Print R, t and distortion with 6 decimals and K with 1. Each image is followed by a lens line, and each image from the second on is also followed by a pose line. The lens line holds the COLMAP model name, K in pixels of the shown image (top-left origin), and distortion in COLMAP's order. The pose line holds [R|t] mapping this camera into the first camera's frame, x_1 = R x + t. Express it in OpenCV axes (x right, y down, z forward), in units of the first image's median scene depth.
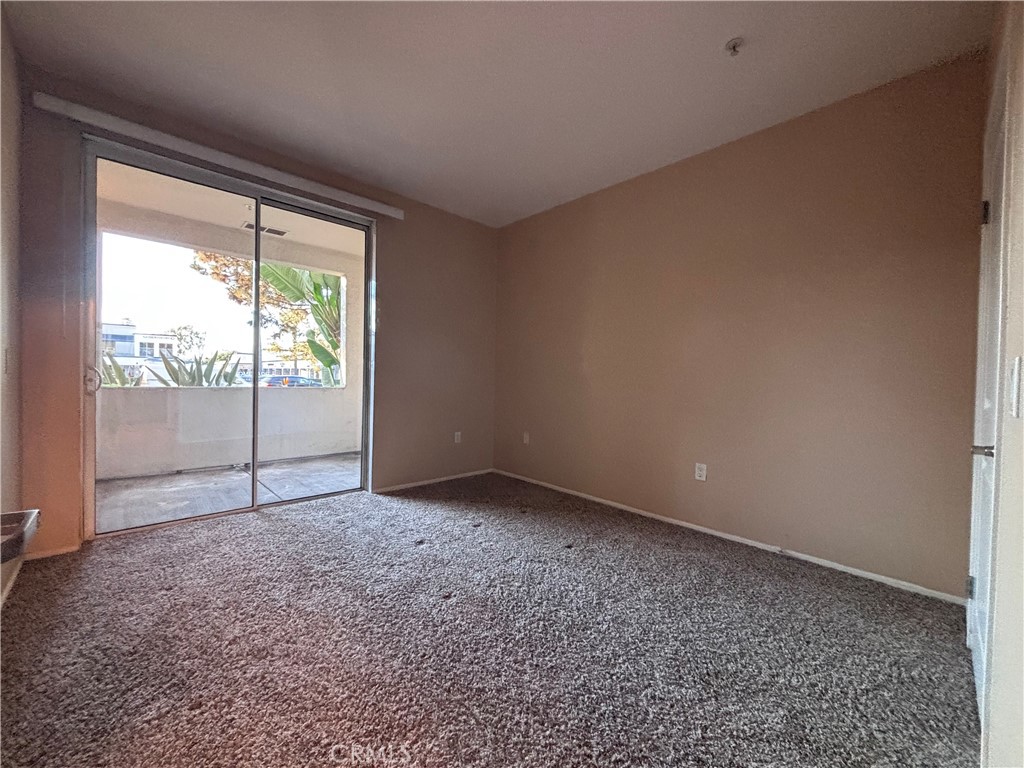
lens RADIAL K [[415.1, 0, 511.8], [0, 415.1, 385.7], [0, 0, 1]] dist [0.002300, 0.000372]
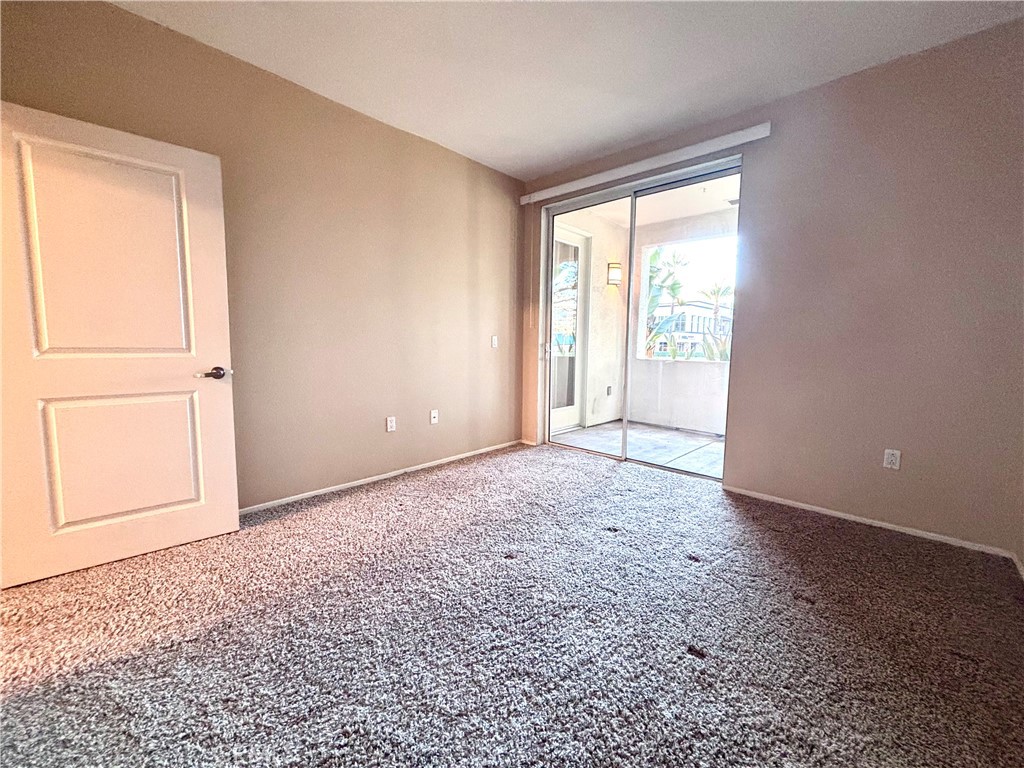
lens RADIAL K [[415.1, 0, 511.8], [0, 415.1, 385.7], [0, 0, 1]] dist [0.002300, 0.000372]
pose [[0.059237, 0.082267, -0.994848, 0.525273], [-0.037143, 0.996090, 0.080158, -0.002769], [0.997553, 0.032203, 0.062061, 0.573208]]
